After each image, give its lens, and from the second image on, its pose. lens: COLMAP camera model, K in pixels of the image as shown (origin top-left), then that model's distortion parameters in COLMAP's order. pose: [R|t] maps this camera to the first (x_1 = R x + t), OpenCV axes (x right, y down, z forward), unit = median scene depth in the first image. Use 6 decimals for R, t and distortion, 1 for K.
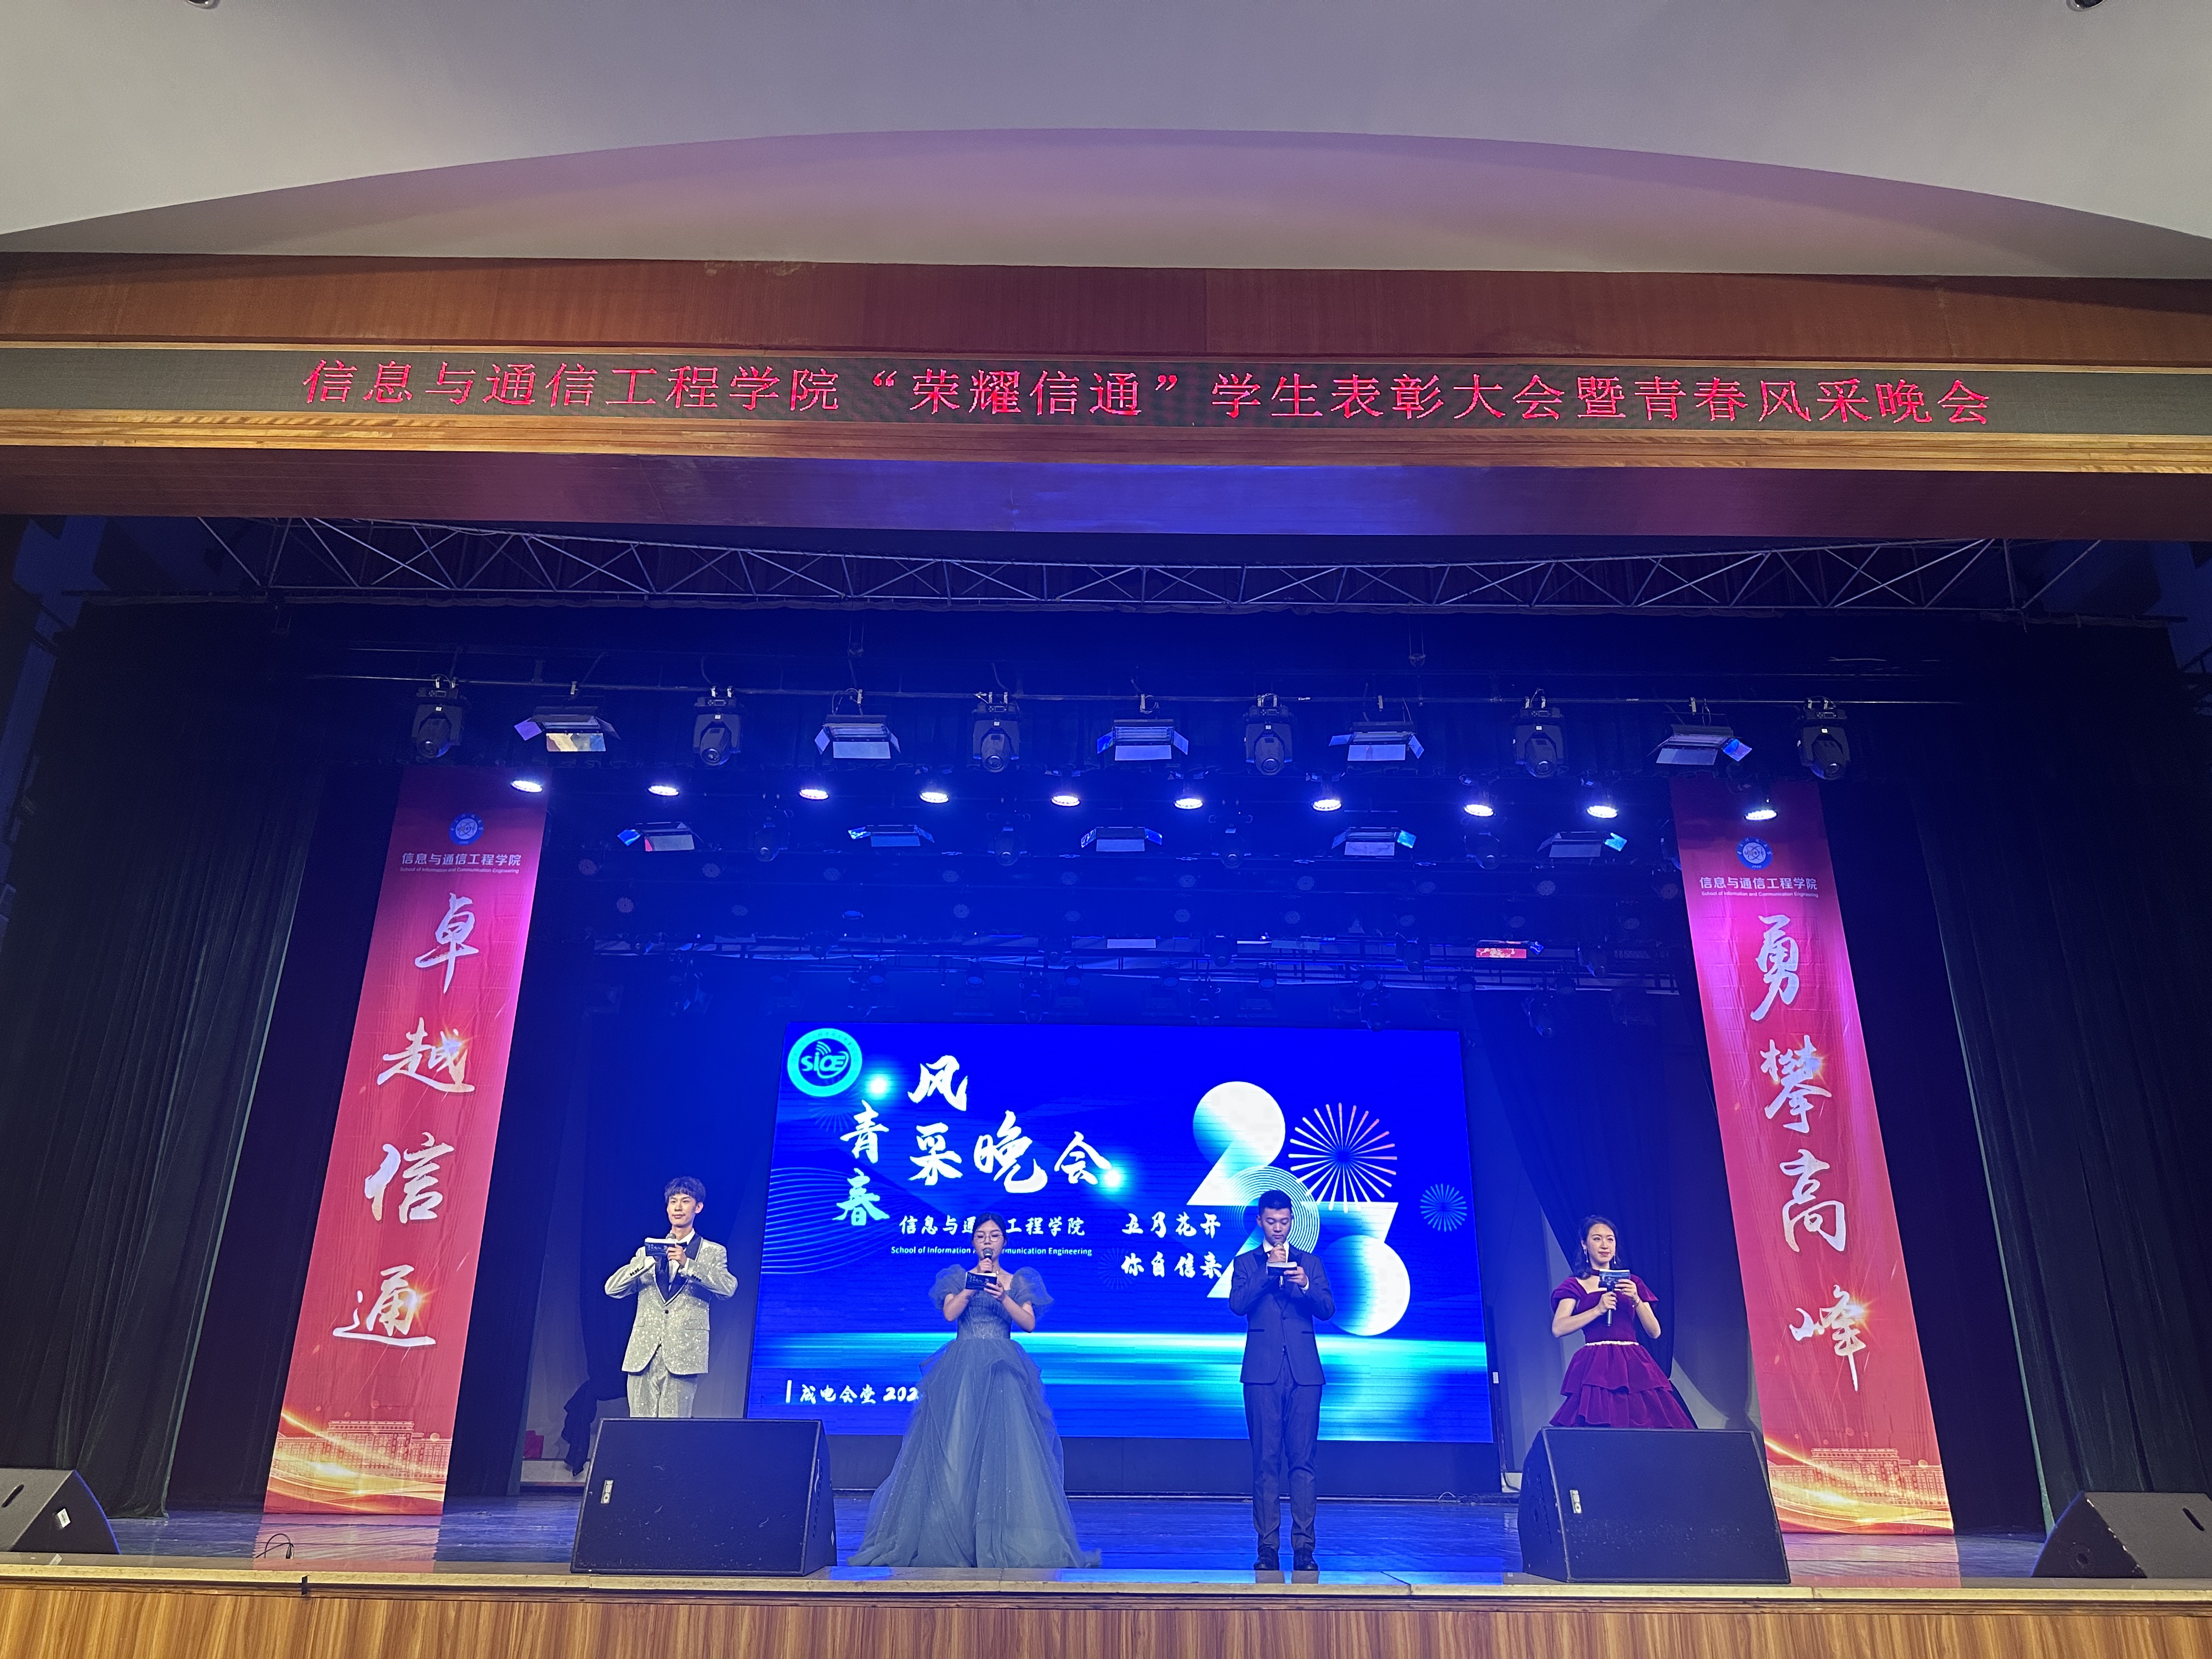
lens RADIAL K [[1514.9, 0, 1106.0], [0, 1514.9, 829.5], [0, 0, 1]] dist [0.144049, -0.217840]
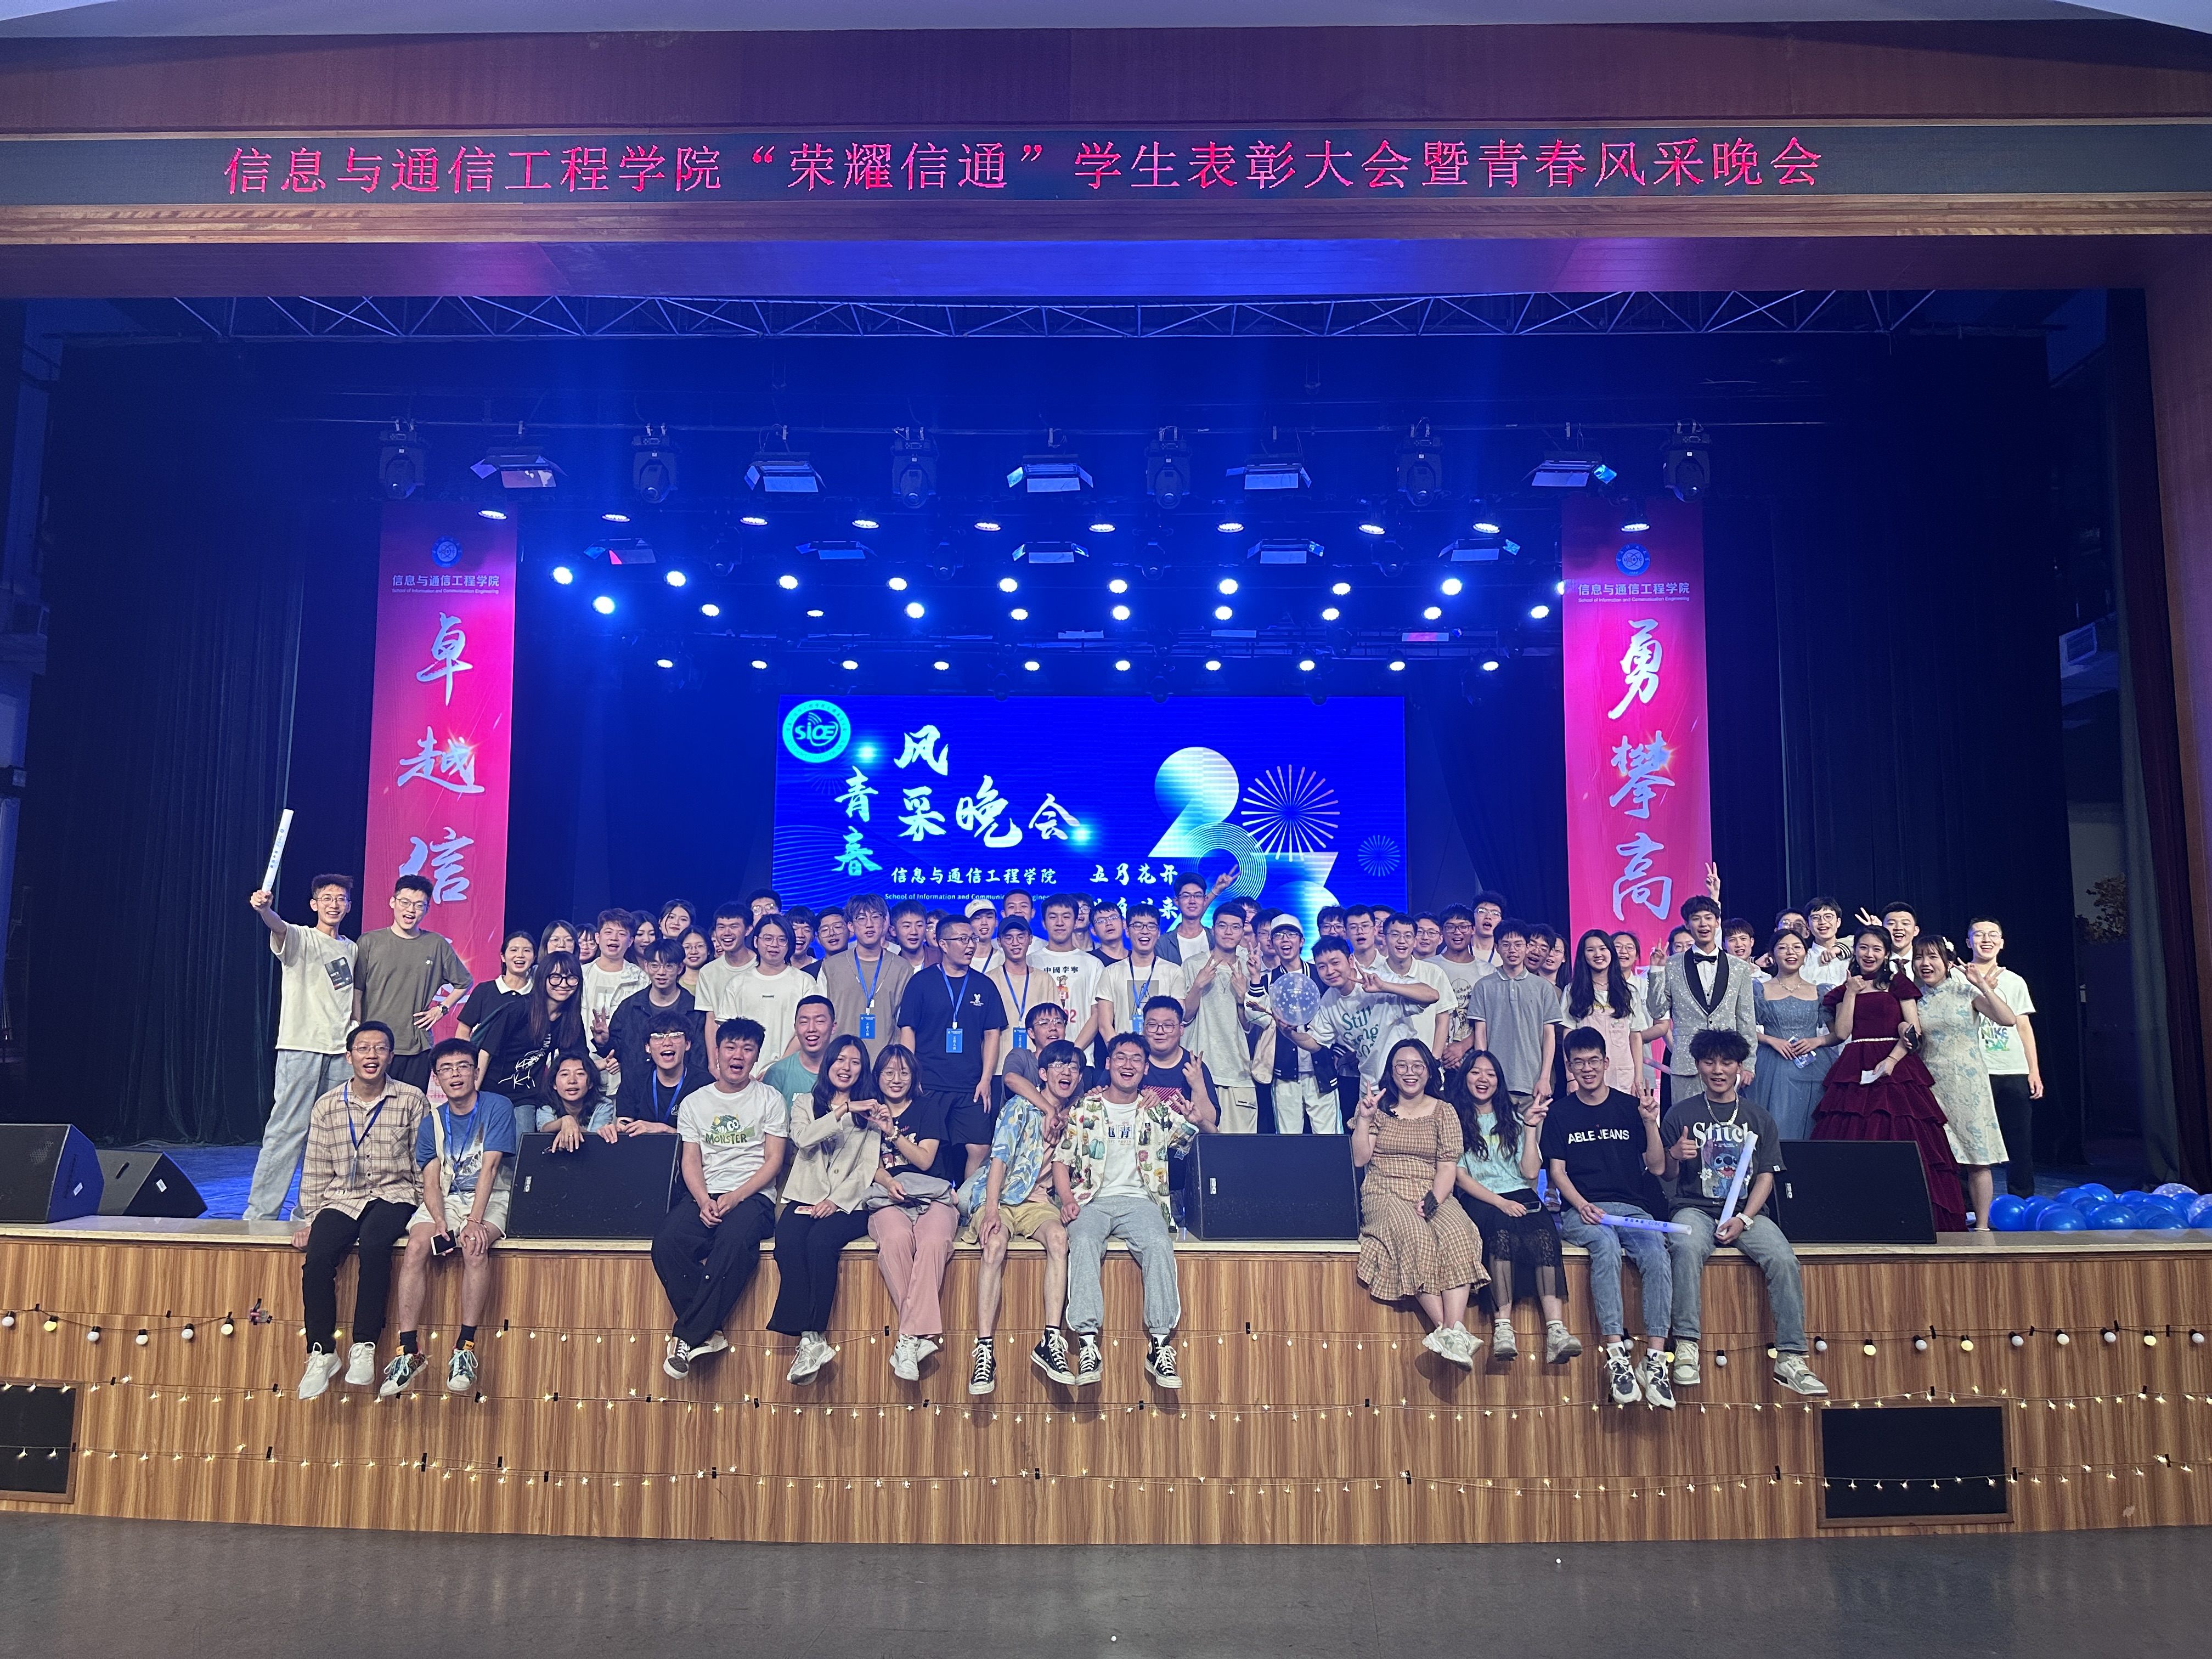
lens RADIAL K [[1526.1, 0, 1106.0], [0, 1526.1, 829.5], [0, 0, 1]] dist [0.098676, -0.115167]
pose [[0.999310, -0.008098, -0.036244, 0.093929], [0.017160, 0.966189, 0.257263, -0.088736], [0.032935, -0.257708, 0.965661, -0.099981]]
